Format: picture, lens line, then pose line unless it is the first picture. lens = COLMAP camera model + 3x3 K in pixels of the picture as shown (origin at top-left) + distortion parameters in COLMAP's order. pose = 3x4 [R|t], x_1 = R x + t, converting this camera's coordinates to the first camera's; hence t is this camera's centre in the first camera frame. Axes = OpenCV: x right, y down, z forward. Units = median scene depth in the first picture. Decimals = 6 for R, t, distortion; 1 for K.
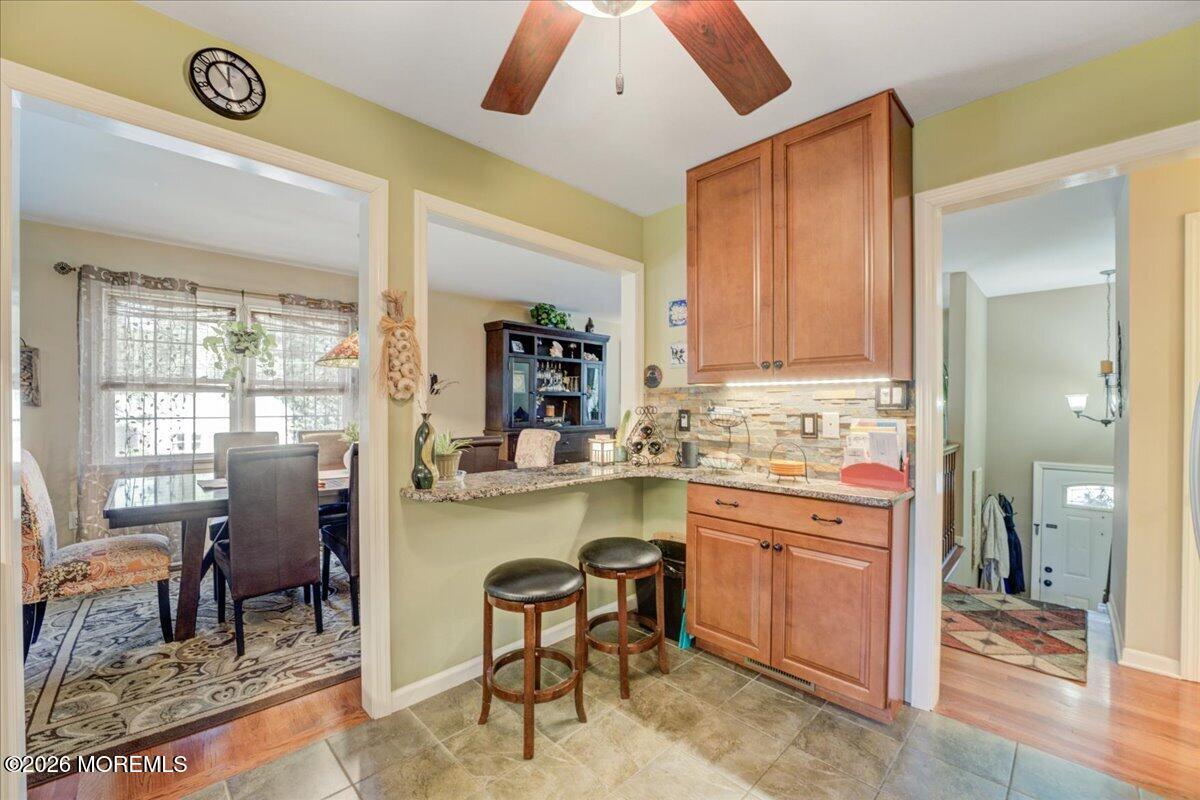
lens RADIAL K [[489.0, 0, 598.9], [0, 489.0, 410.5], [0, 0, 1]] dist [-0.028466, 0.002079]
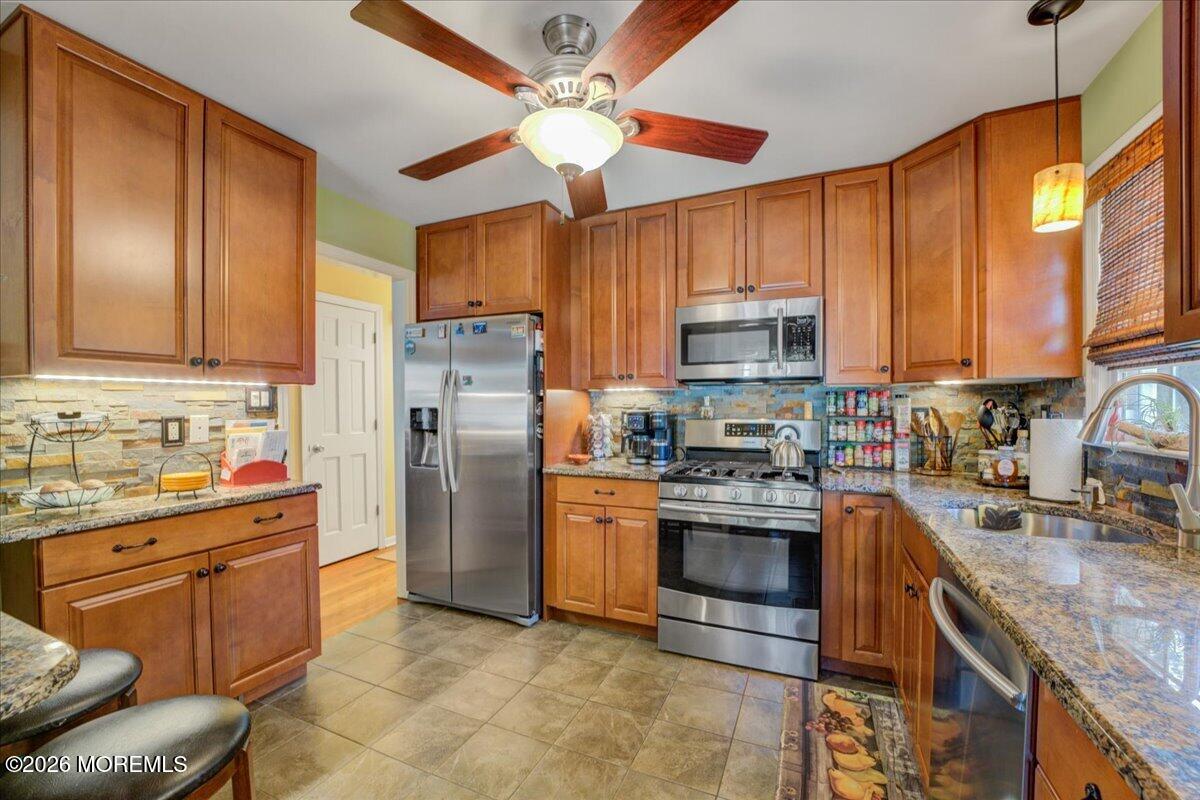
lens RADIAL K [[489.0, 0, 598.9], [0, 489.0, 416.1], [0, 0, 1]] dist [-0.028466, 0.002079]
pose [[-0.357917, -0.022087, 0.933492, -0.669366], [0.007822, 0.999614, 0.026650, -0.013507], [-0.933721, 0.016840, -0.357606, 0.640280]]
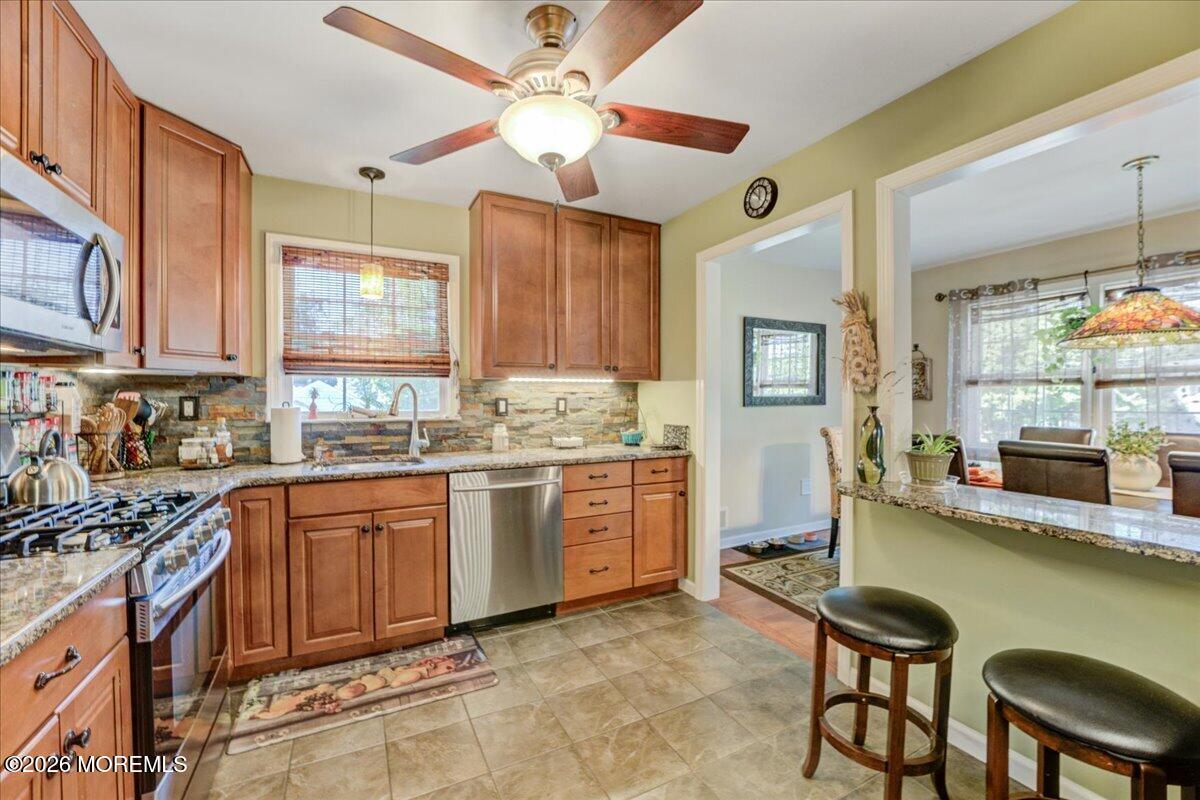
lens RADIAL K [[489.0, 0, 599.9], [0, 489.0, 403.4], [0, 0, 1]] dist [-0.028466, 0.002079]
pose [[-0.300911, 0.004627, -0.953641, 0.679667], [-0.007403, 0.999947, 0.007188, -0.002035], [0.953623, 0.009222, -0.300861, 0.708663]]
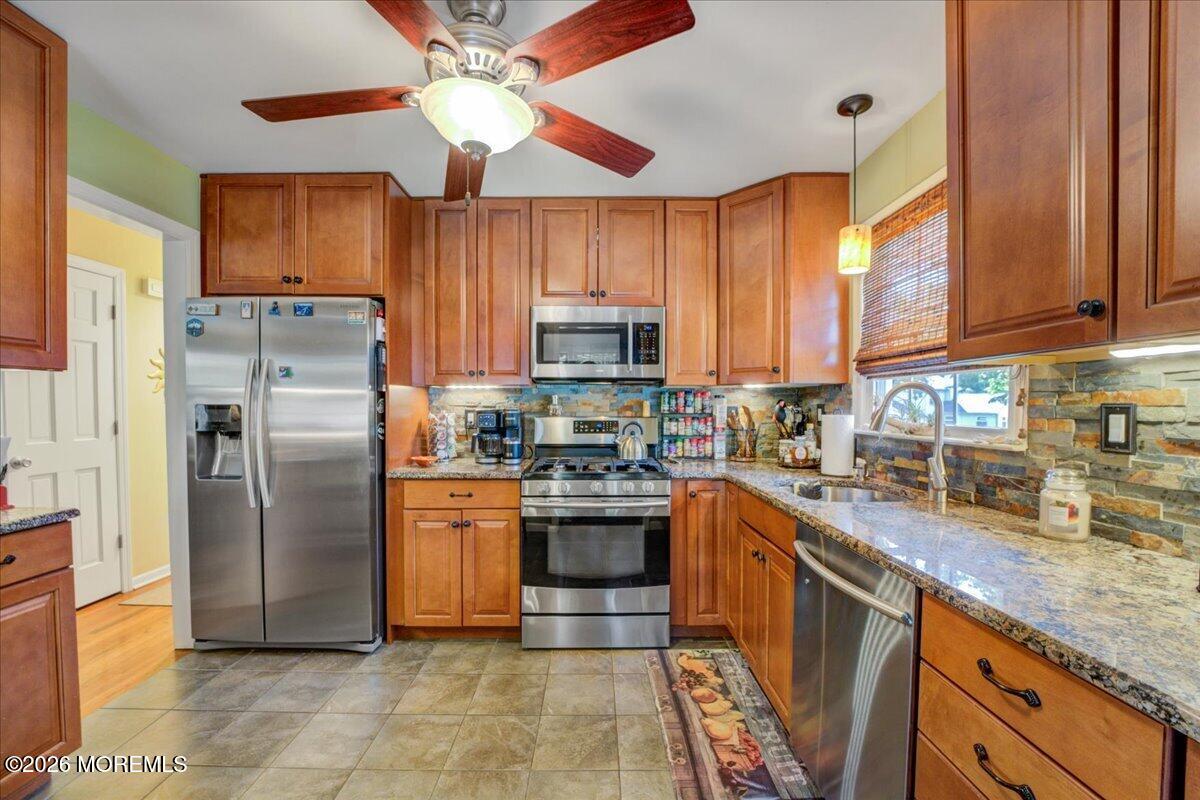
lens RADIAL K [[489.0, 0, 601.7], [0, 489.0, 419.8], [0, 0, 1]] dist [-0.028466, 0.002079]
pose [[-0.716944, -0.025493, 0.696664, -0.574990], [0.000507, 0.999312, 0.037090, -0.010039], [-0.697130, 0.026944, -0.716438, 0.781307]]
